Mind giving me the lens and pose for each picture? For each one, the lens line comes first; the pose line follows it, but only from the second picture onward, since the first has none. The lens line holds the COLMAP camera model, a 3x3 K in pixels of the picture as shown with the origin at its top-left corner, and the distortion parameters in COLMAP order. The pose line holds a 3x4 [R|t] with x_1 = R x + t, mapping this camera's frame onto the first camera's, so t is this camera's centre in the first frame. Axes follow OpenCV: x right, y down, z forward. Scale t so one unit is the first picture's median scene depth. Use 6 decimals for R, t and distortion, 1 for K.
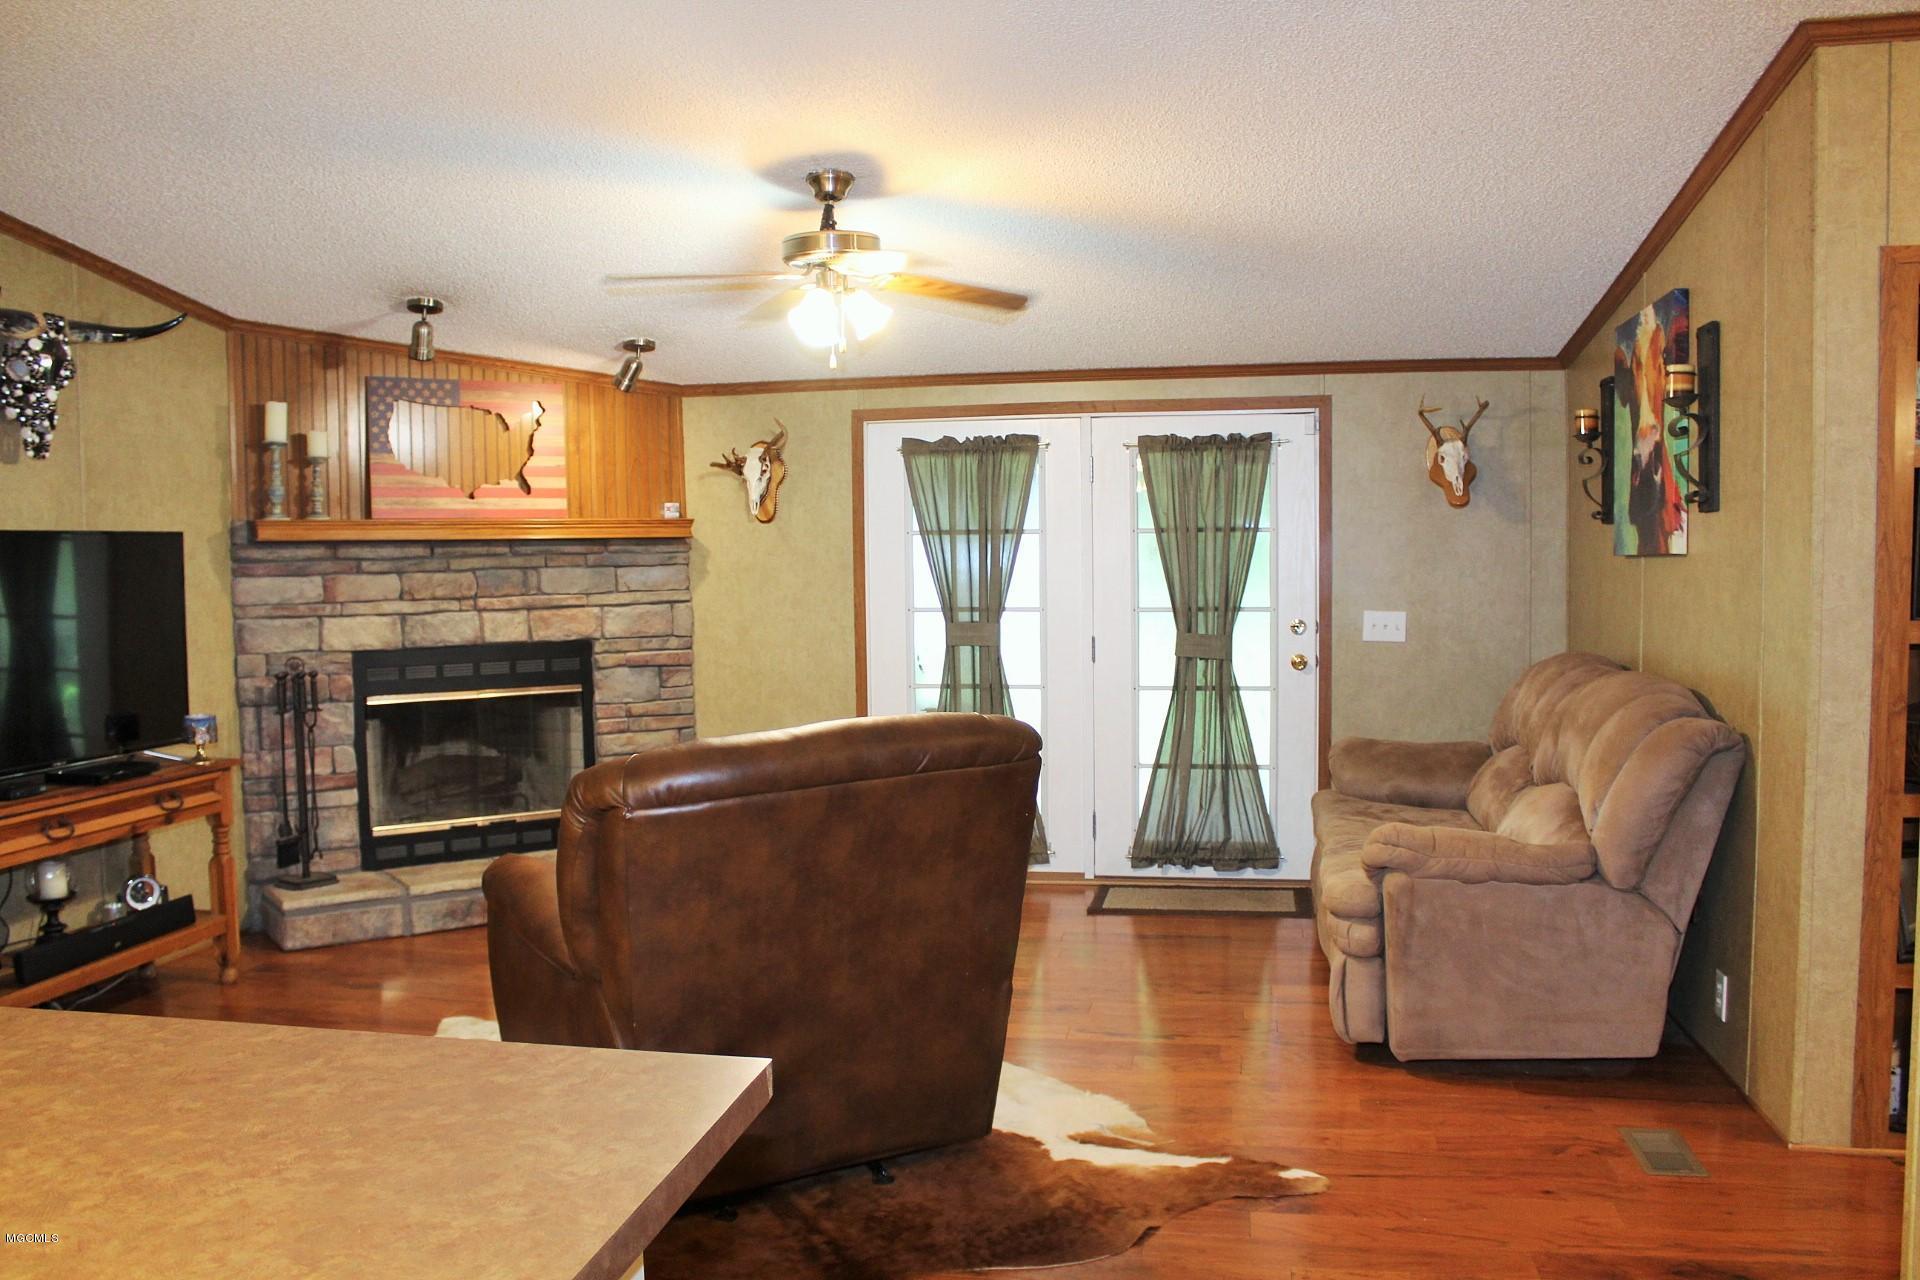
lens RADIAL K [[1575.5, 0, 949.4], [0, 1575.5, 649.8], [0, 0, 1]] dist [-0.170752, 0.152130]
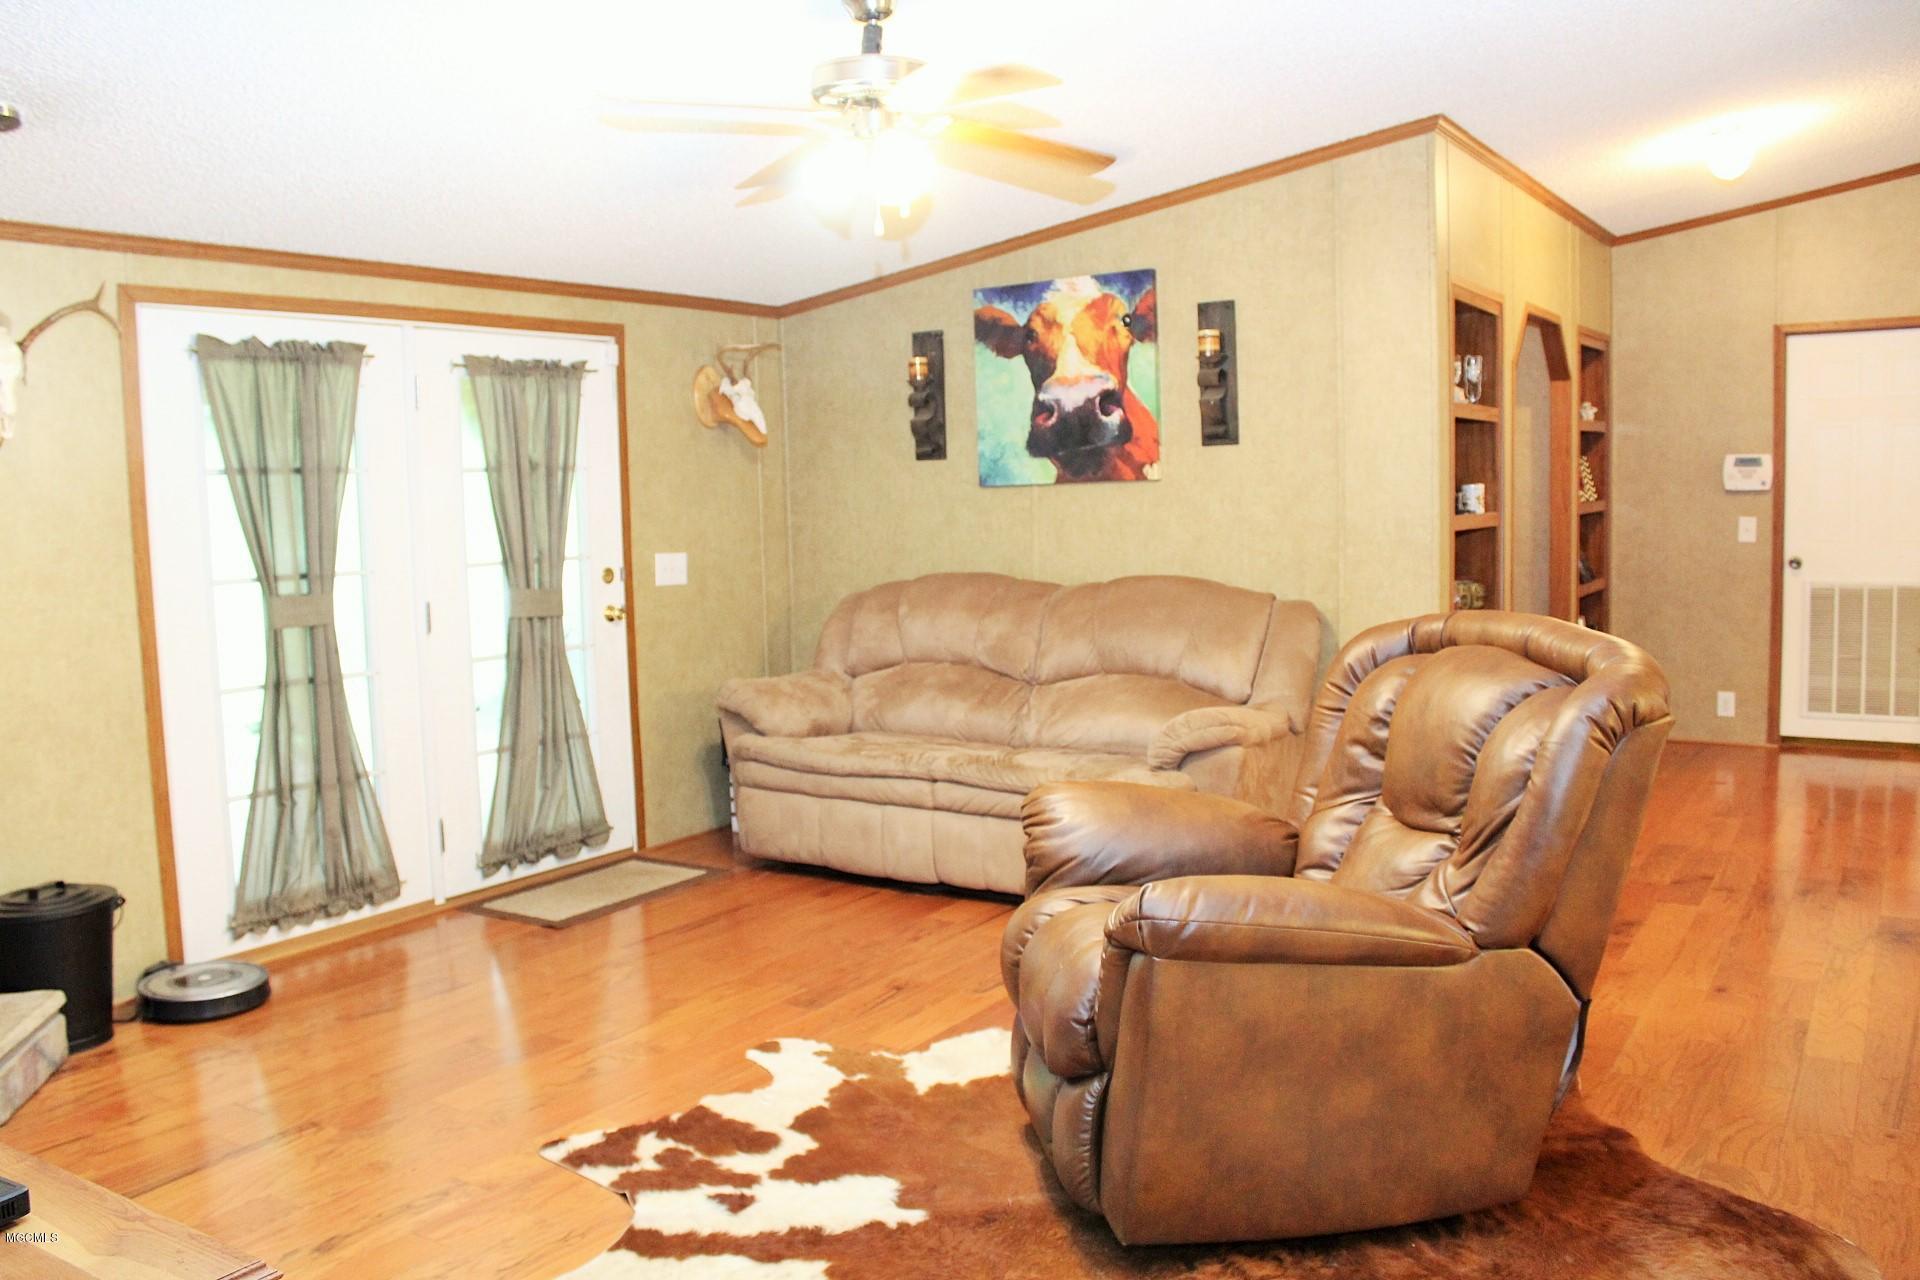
lens RADIAL K [[1575.5, 0, 949.4], [0, 1575.5, 649.8], [0, 0, 1]] dist [-0.170752, 0.152130]
pose [[0.378893, -0.090135, 0.921041, -0.547596], [0.079706, 0.994726, 0.064557, -0.014342], [-0.922002, 0.048952, 0.384079, 0.466151]]
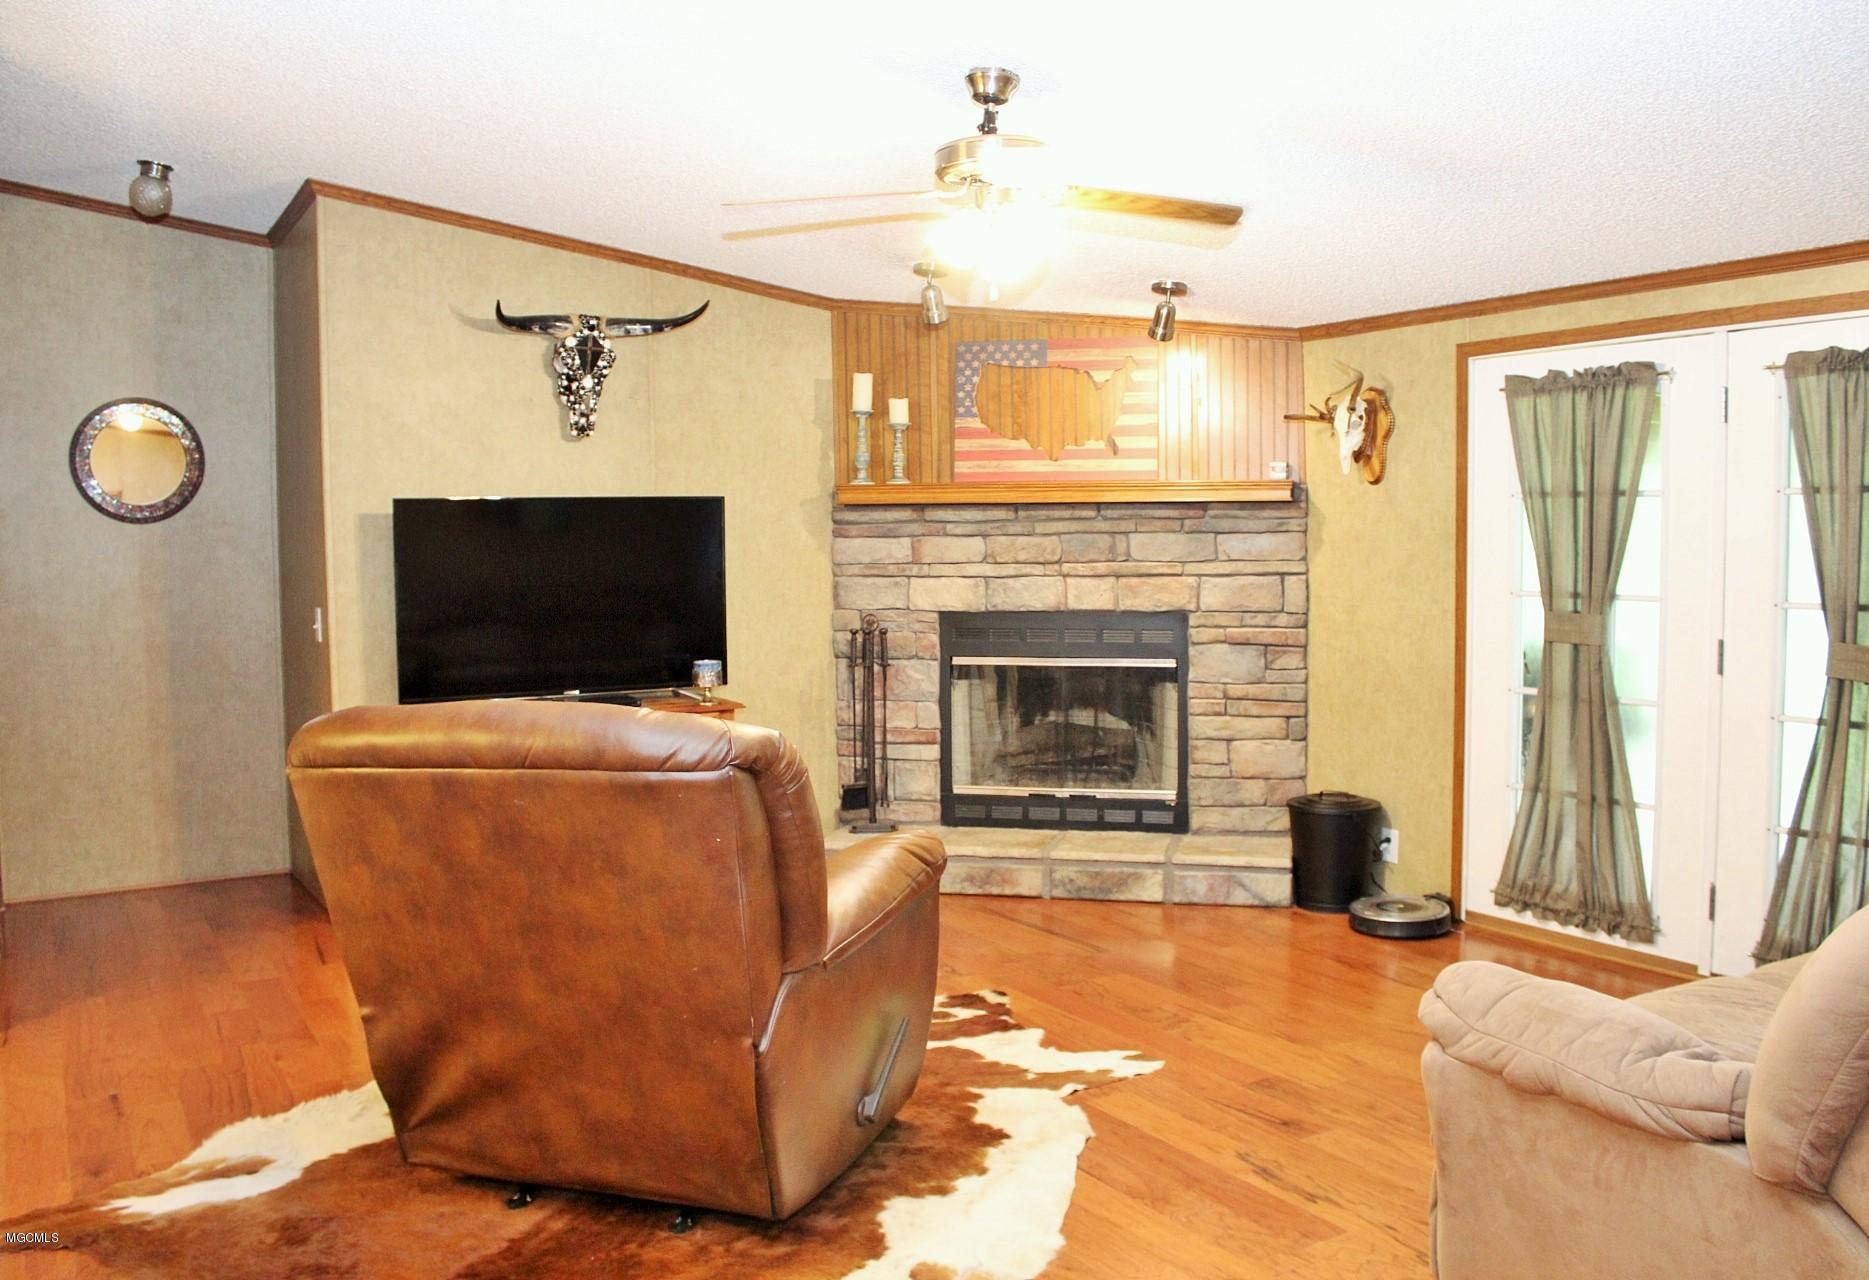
lens RADIAL K [[1577.6, 0, 951.2], [0, 1577.6, 640.6], [0, 0, 1]] dist [-0.165056, 0.147857]
pose [[0.671454, 0.058432, -0.738739, 0.377548], [-0.046087, 0.998249, 0.037070, -0.018059], [0.739612, 0.009156, 0.672972, 0.282861]]
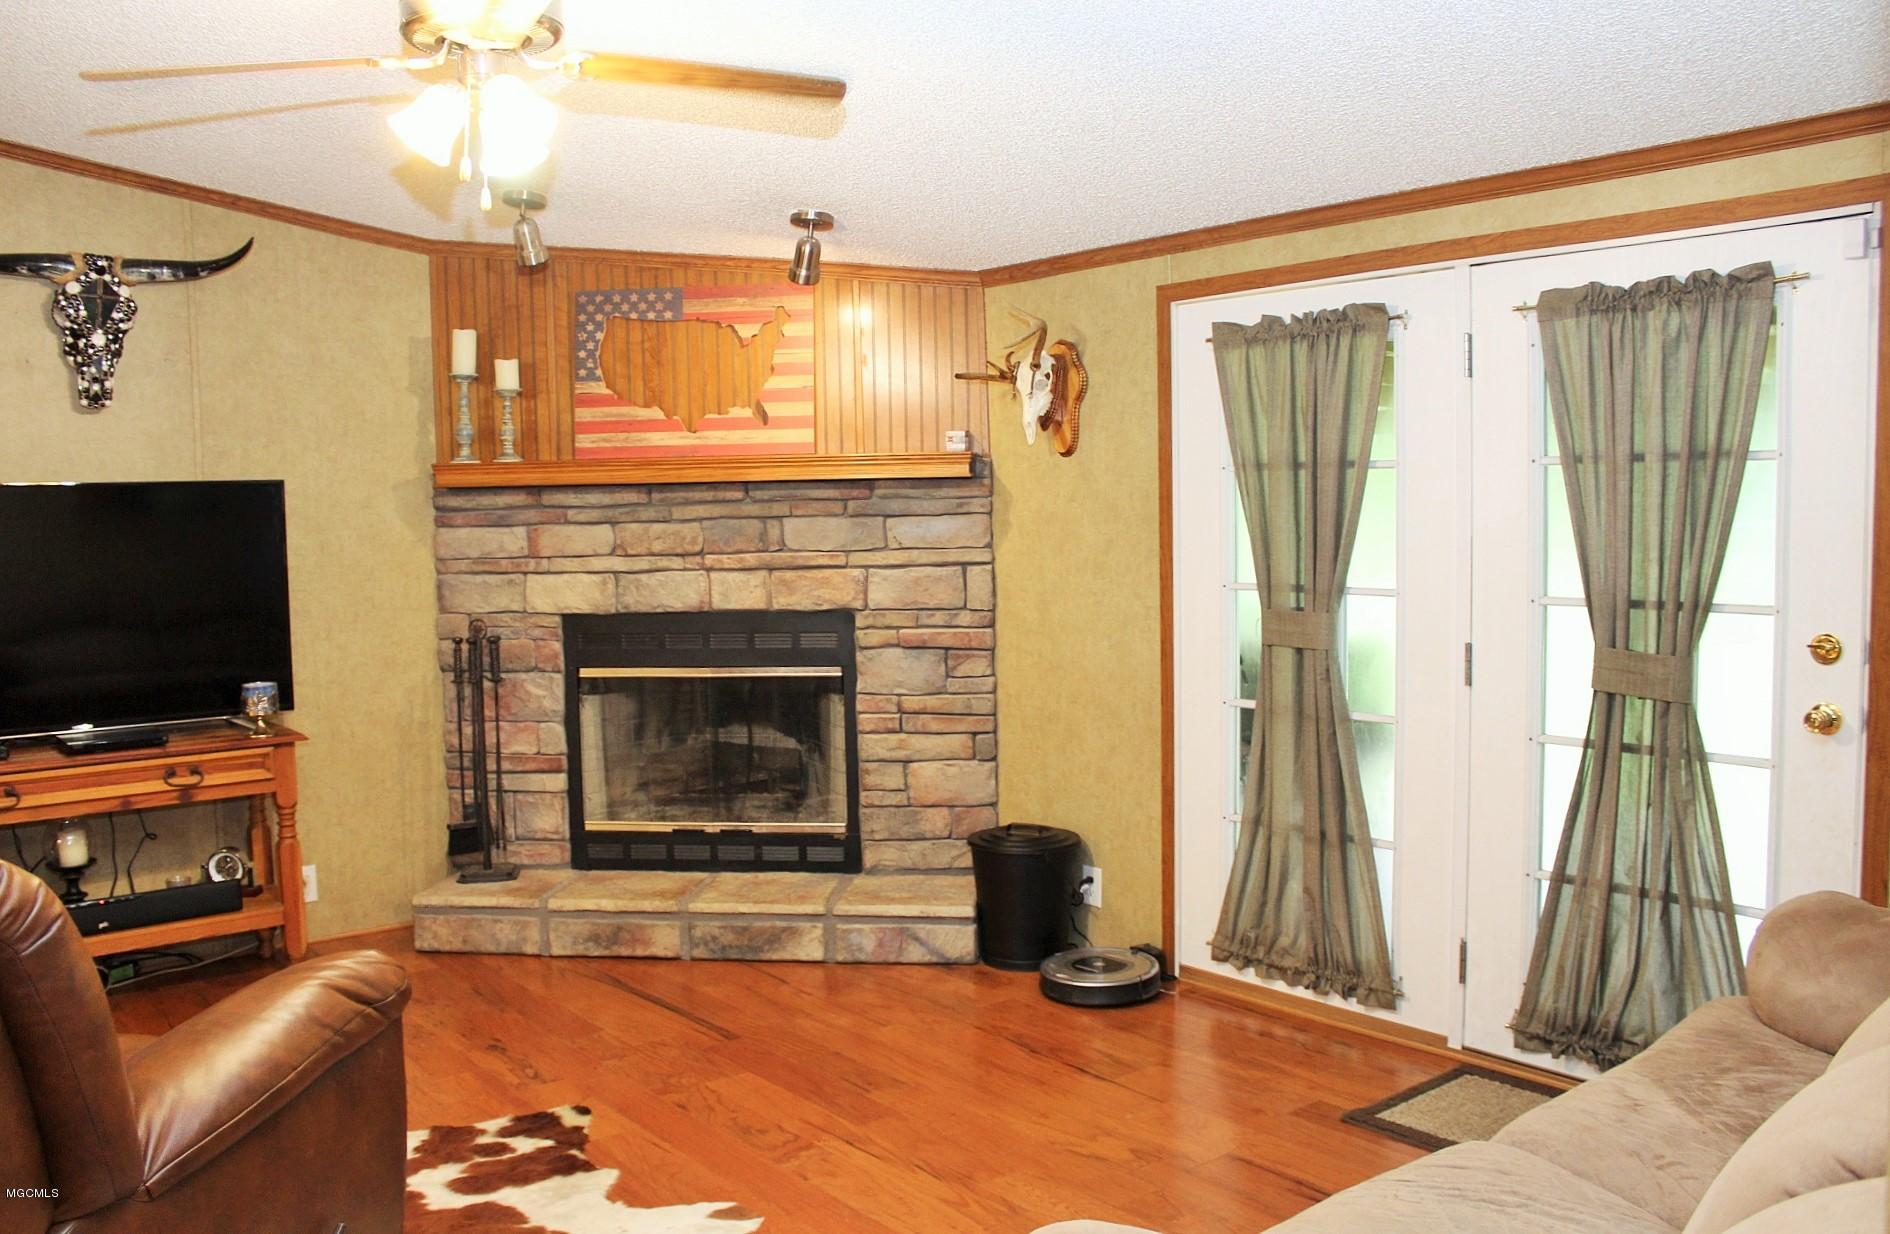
lens RADIAL K [[1577.1, 0, 935.7], [0, 1577.1, 619.1], [0, 0, 1]] dist [-0.158496, 0.128965]
pose [[0.763132, 0.046735, -0.644551, 0.317990], [-0.033108, 0.998899, 0.033229, -0.030552], [0.645394, -0.004018, 0.763839, 0.444998]]
